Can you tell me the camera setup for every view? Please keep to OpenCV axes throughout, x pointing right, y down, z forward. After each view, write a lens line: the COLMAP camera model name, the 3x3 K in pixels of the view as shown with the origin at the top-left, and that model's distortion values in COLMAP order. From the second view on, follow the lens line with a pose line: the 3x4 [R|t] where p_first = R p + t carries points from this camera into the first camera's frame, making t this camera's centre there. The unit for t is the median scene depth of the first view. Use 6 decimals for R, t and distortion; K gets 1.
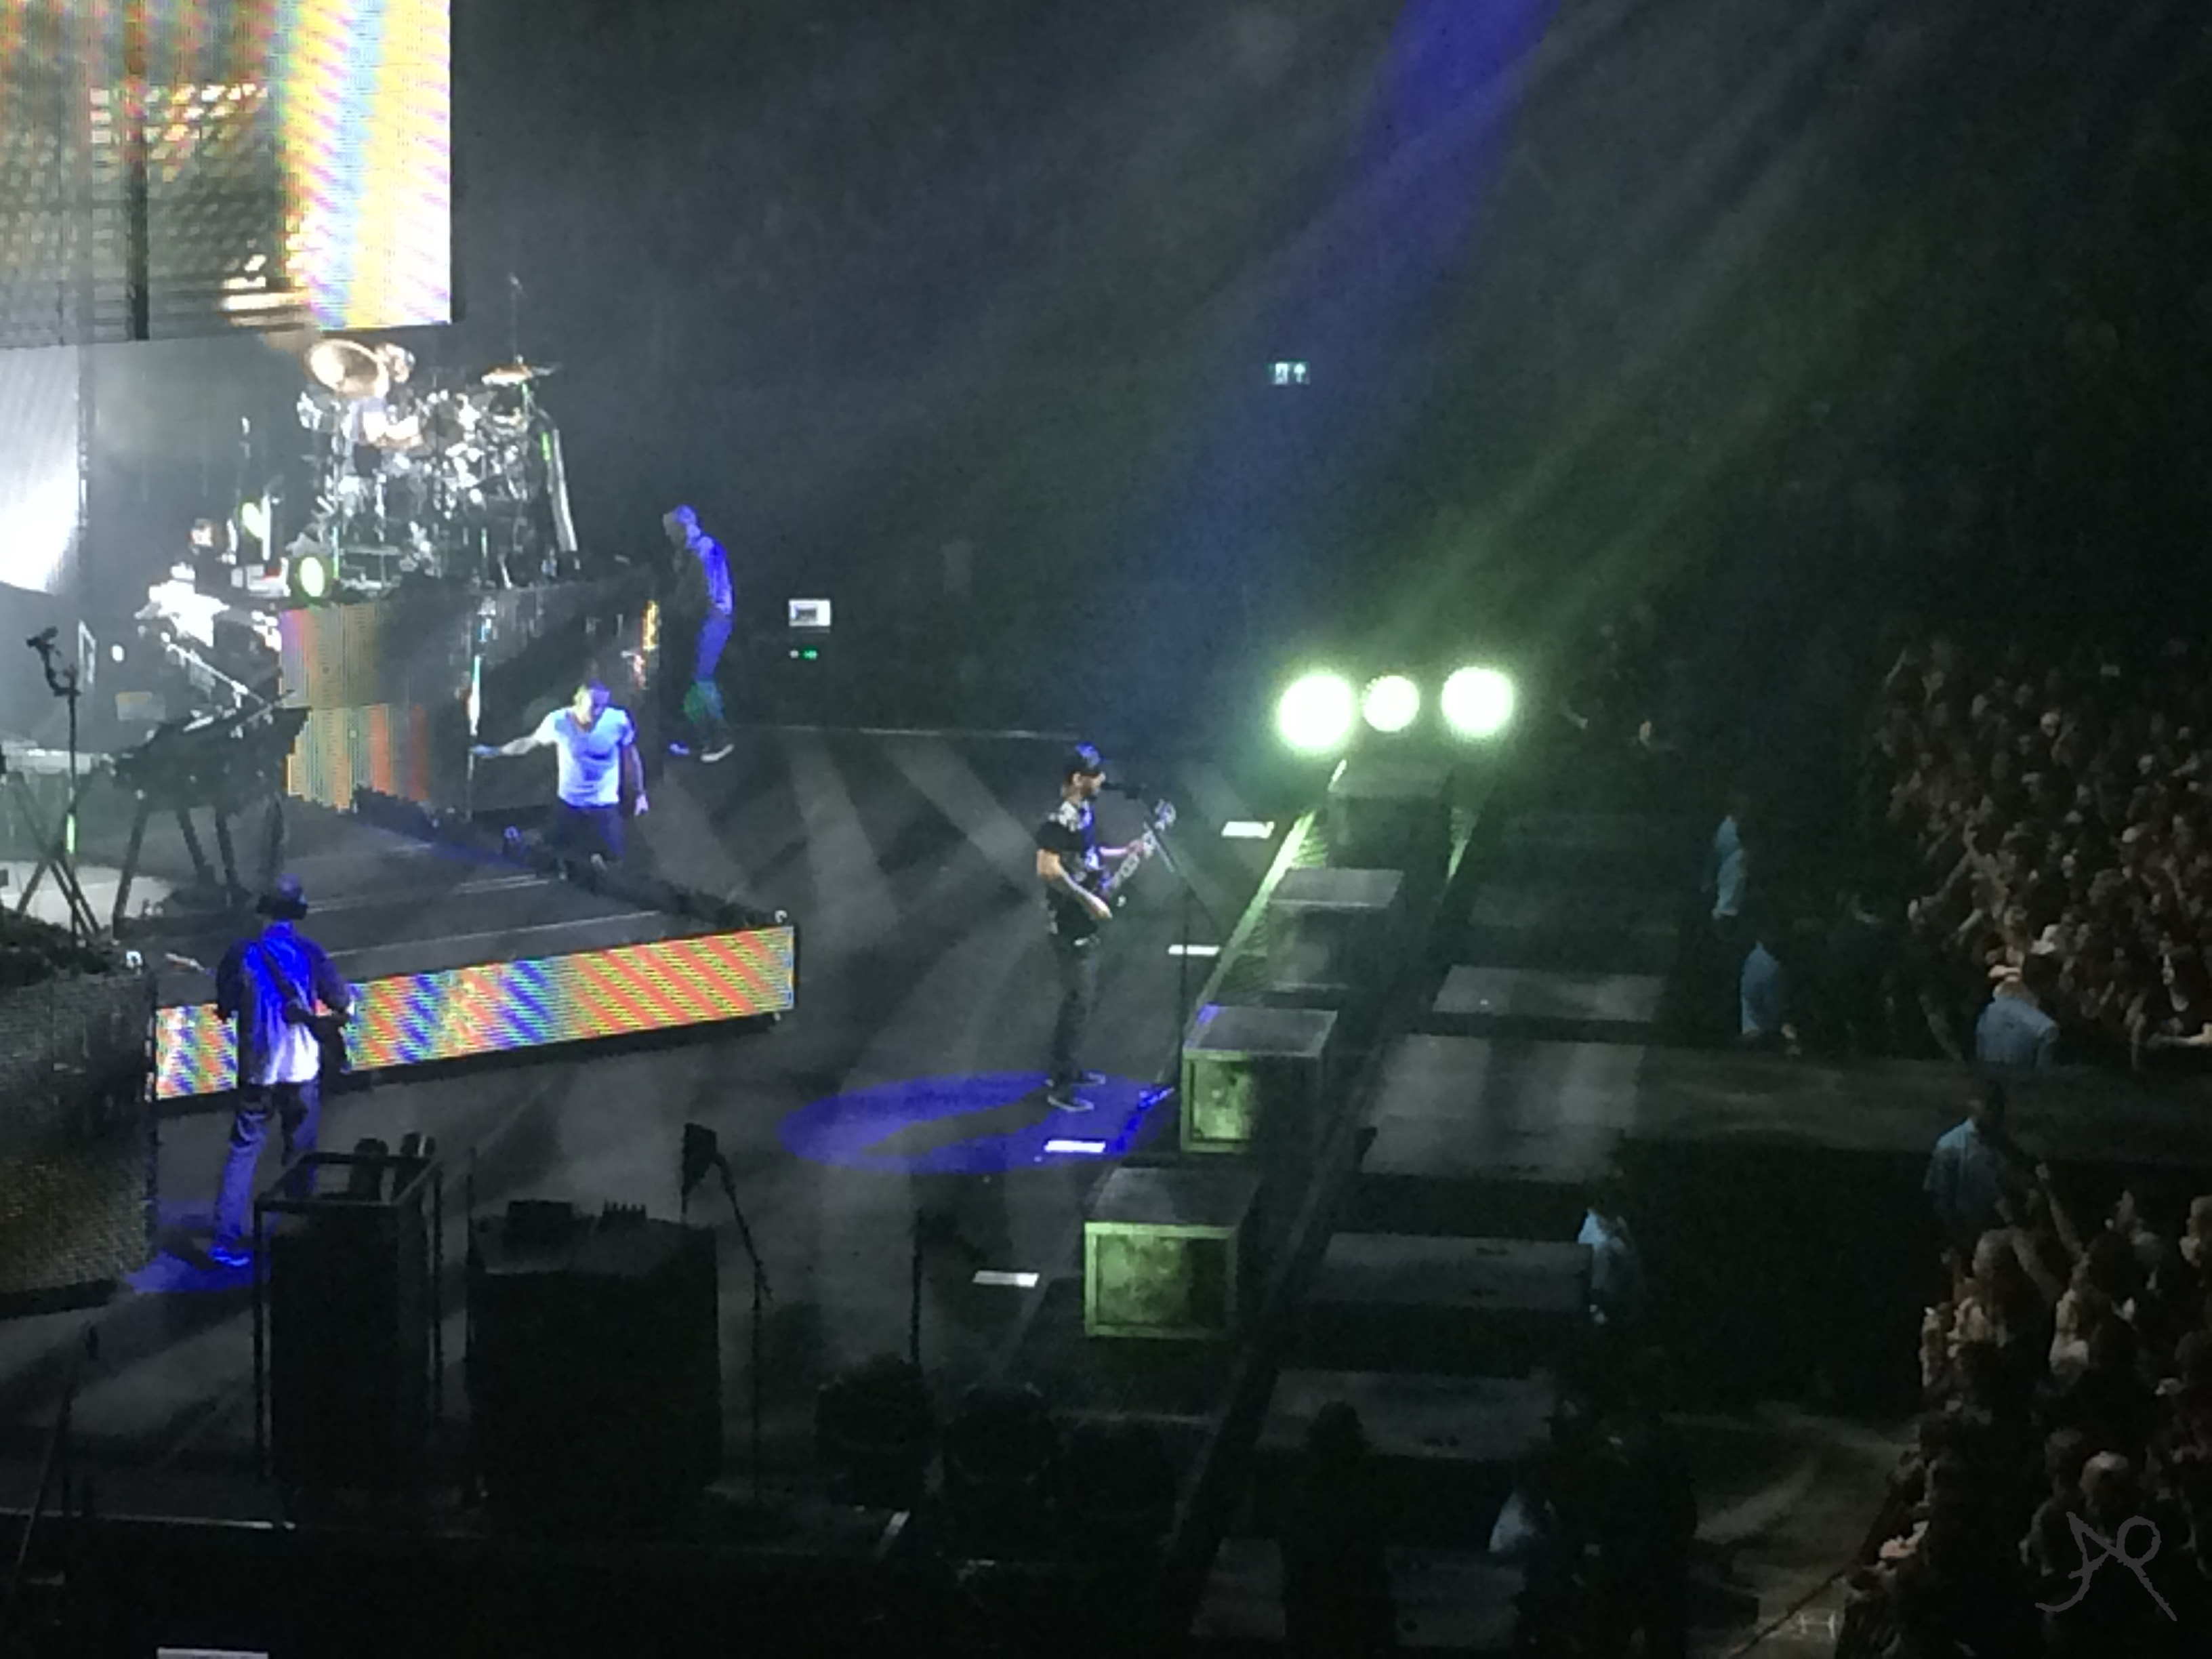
lens RADIAL K [[6193.1, 0, 1108.6], [0, 6193.1, 832.3], [0, 0, 1]] dist [0.276173, 0.000000]
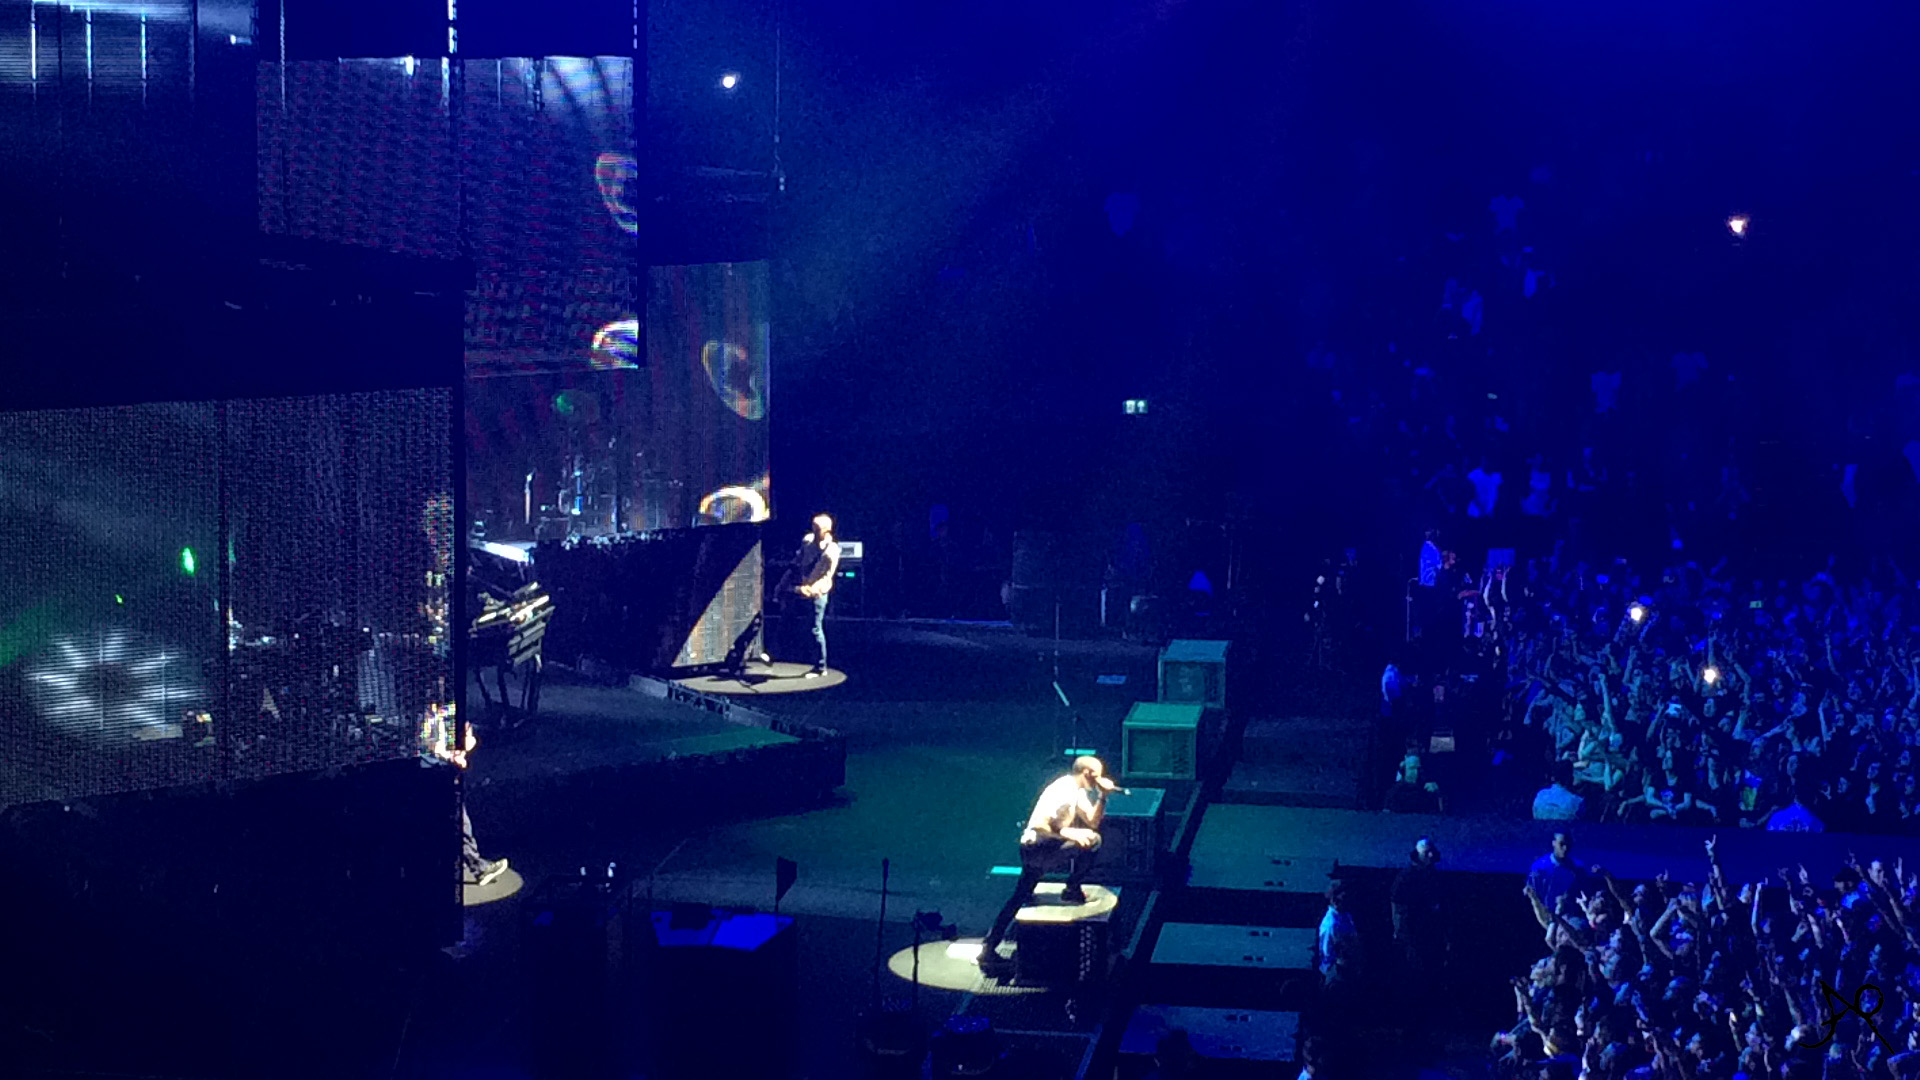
lens RADIAL K [[4651.4, 0, 951.0], [0, 4651.4, 533.9], [0, 0, 1]] dist [0.171423, 0.000000]
pose [[0.999736, -0.003913, -0.022634, 0.007660], [0.003362, 0.999698, -0.024362, -0.009240], [0.022722, 0.024280, 0.999447, -0.256166]]
